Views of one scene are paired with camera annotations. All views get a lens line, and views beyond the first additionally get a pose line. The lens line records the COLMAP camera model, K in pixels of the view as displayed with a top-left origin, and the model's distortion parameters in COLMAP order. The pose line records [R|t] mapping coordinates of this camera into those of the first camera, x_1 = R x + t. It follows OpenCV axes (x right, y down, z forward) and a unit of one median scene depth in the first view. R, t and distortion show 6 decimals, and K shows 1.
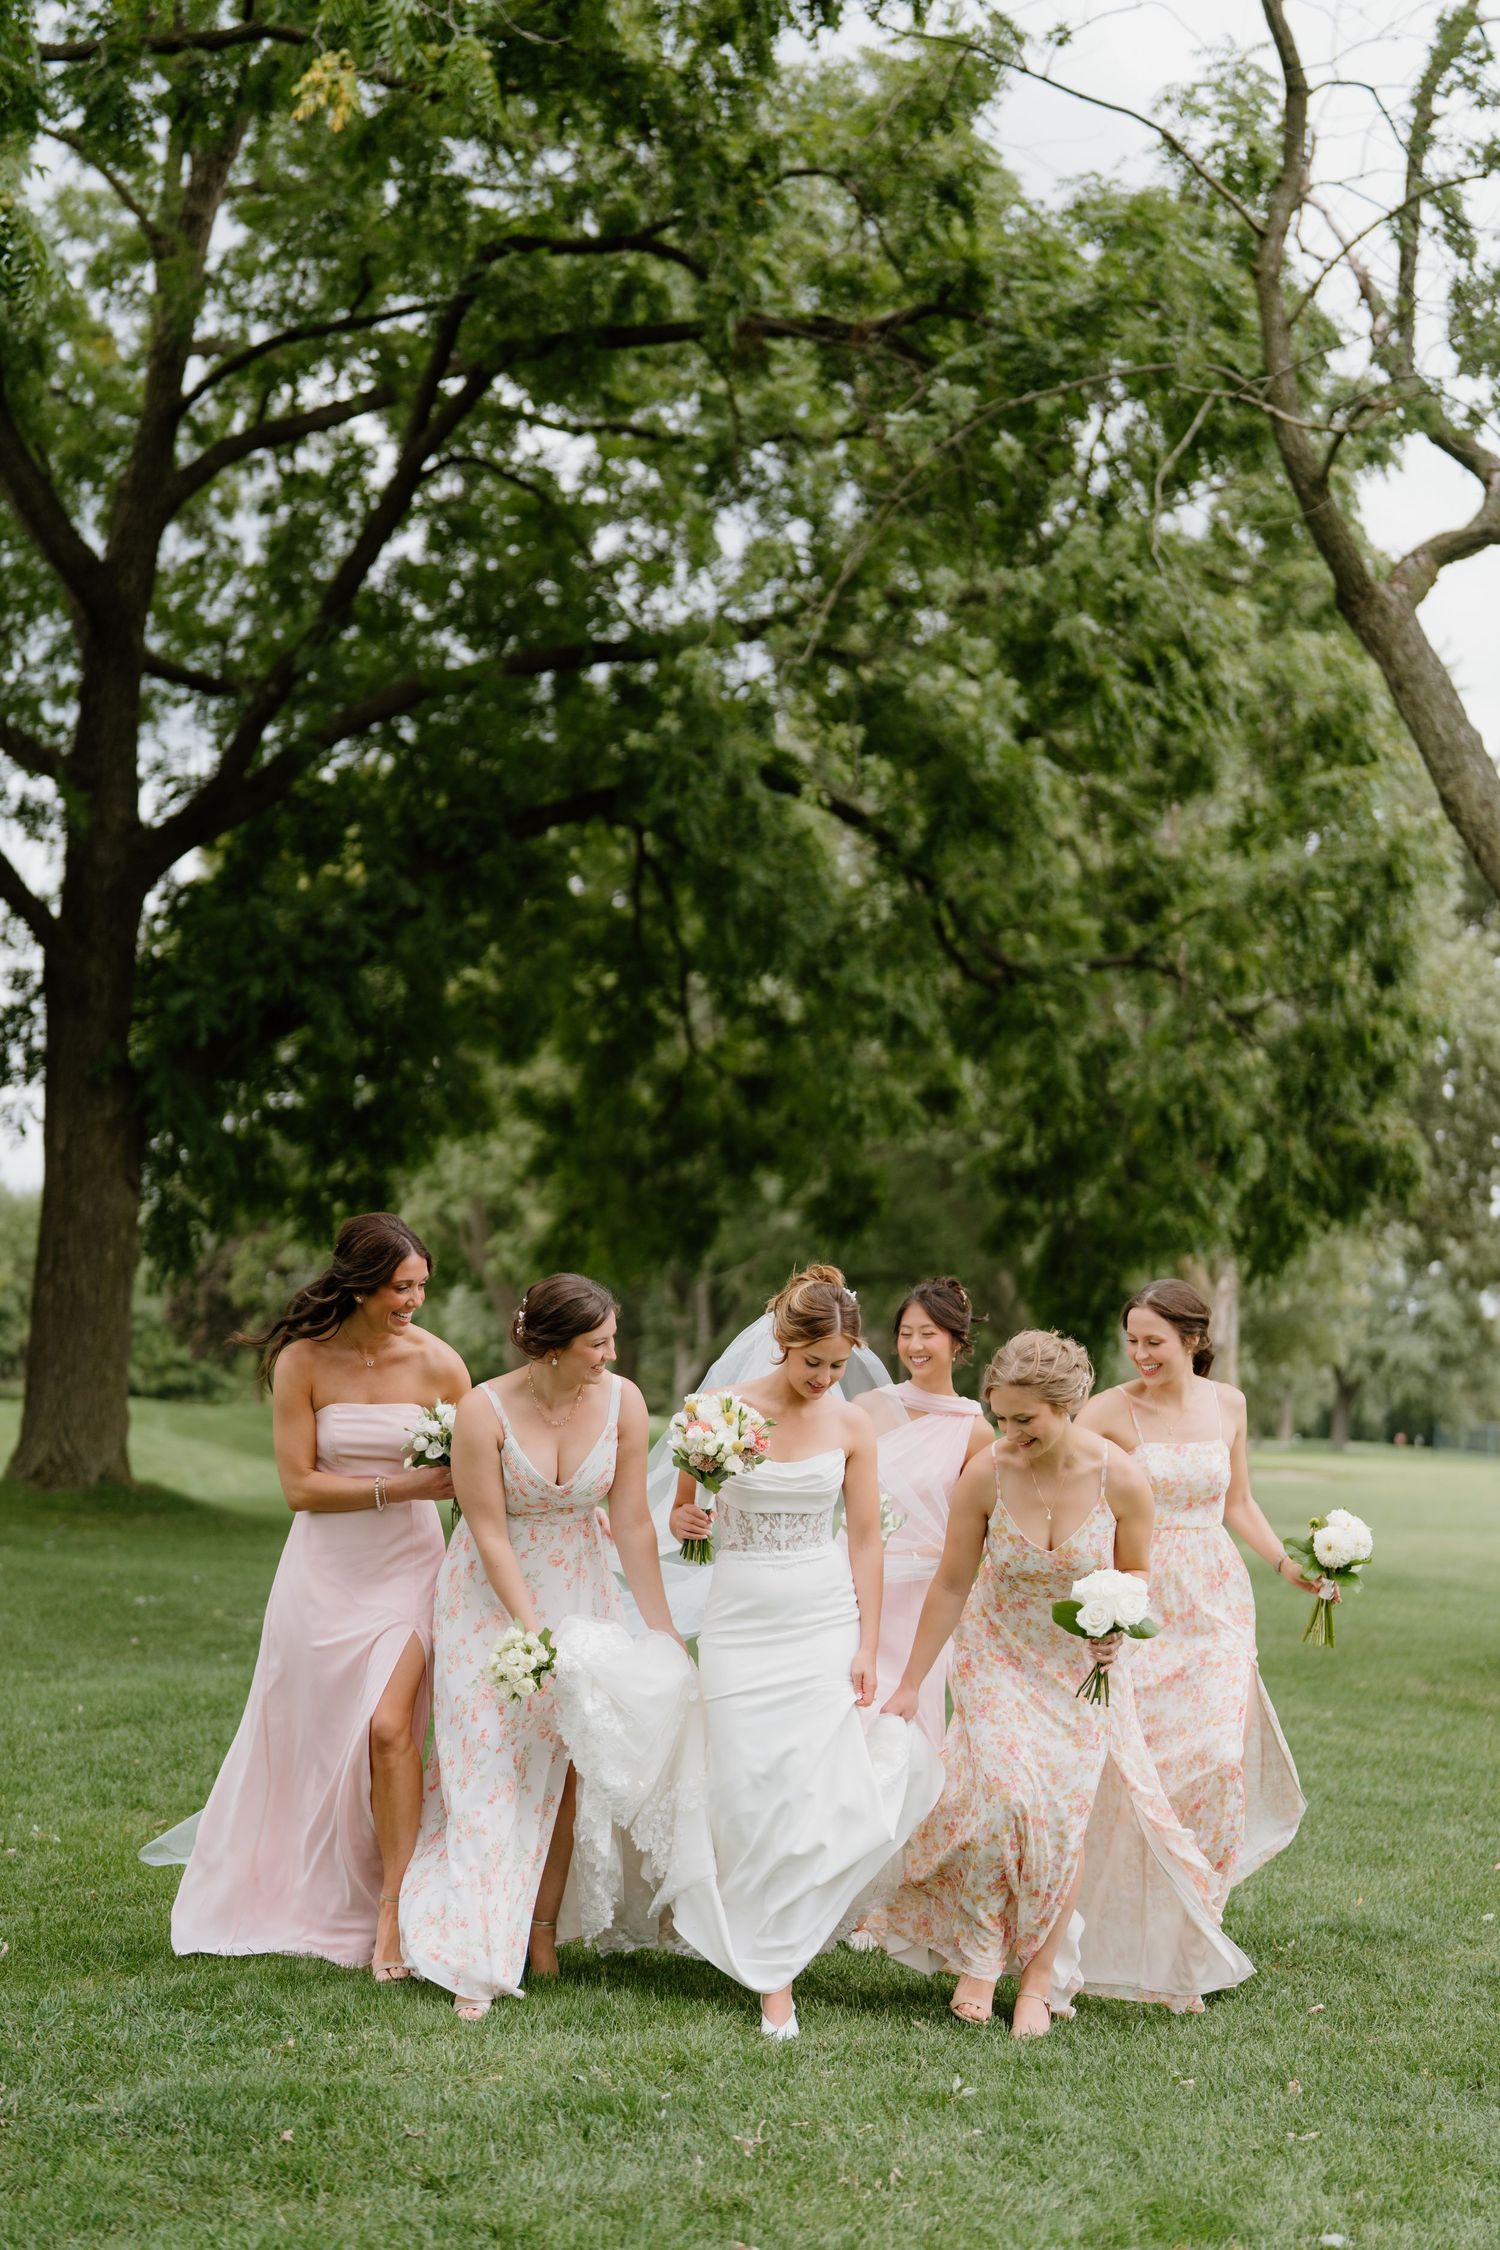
lens RADIAL K [[3246.1, 0, 761.3], [0, 3246.1, 1106.1], [0, 0, 1]] dist [-0.014672, 0.046830]
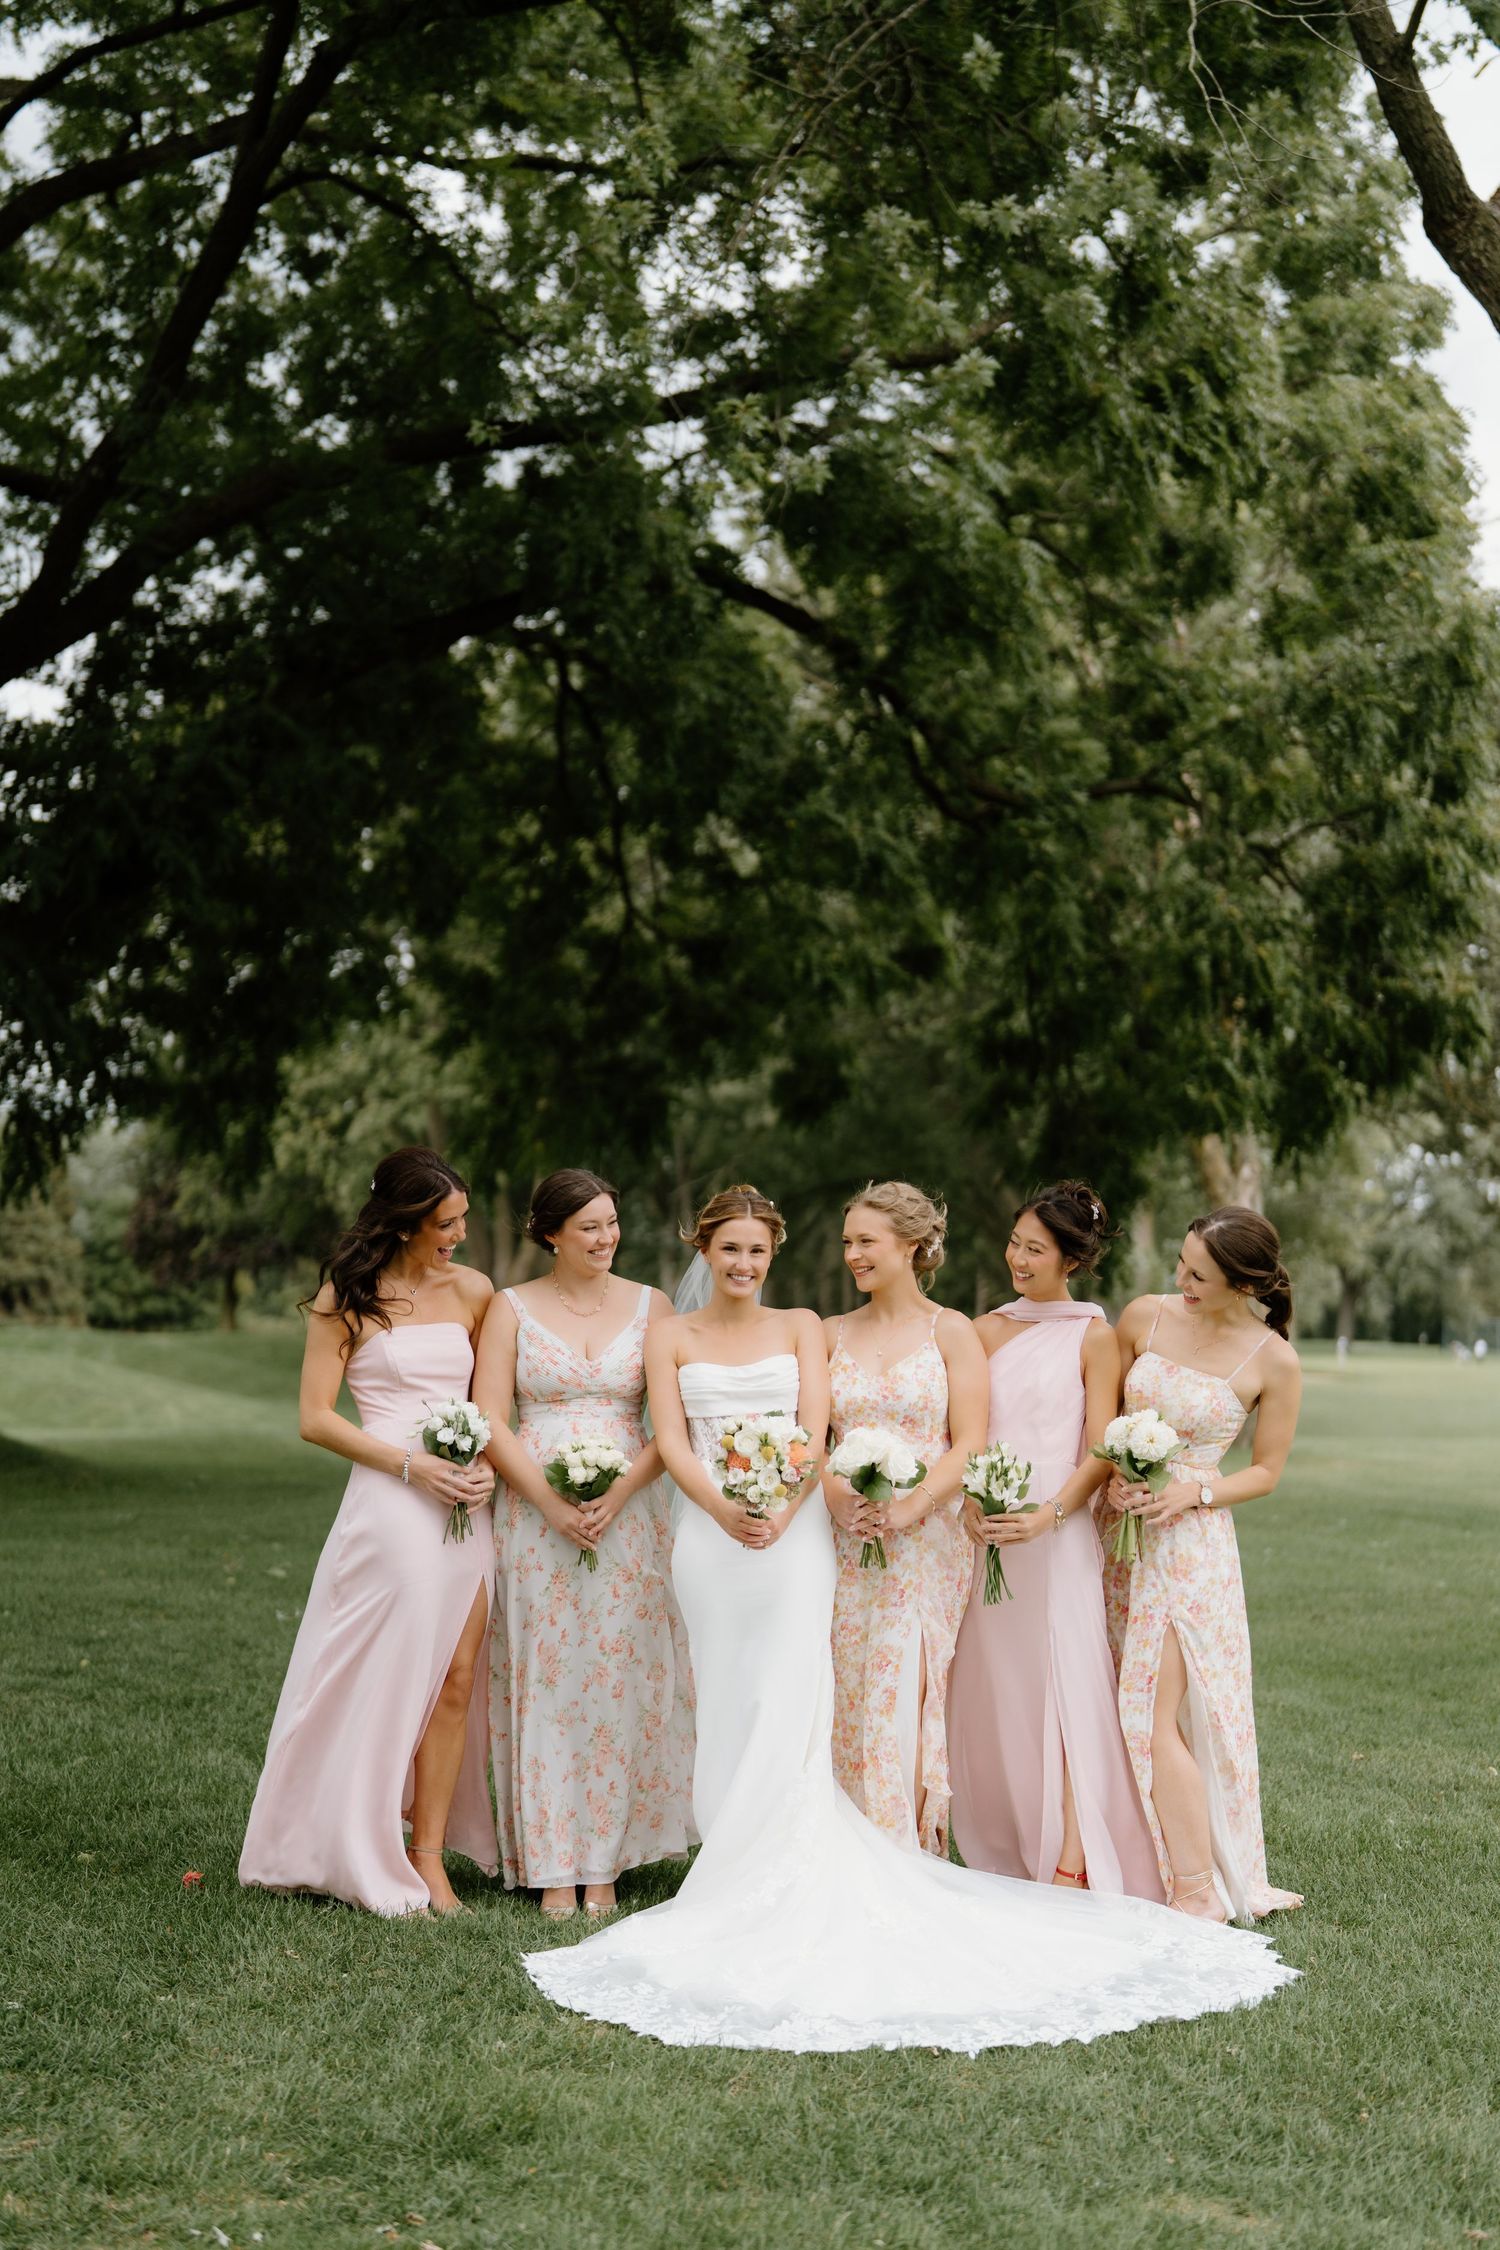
lens RADIAL K [[3285.6, 0, 750.0], [0, 3285.6, 1125.0], [0, 0, 1]] dist [-0.000216, -0.034841]
pose [[0.999696, -0.024635, -0.001390, 0.010988], [0.024668, 0.999151, 0.032997, 0.012407], [0.000576, -0.033021, 0.999454, 0.137861]]
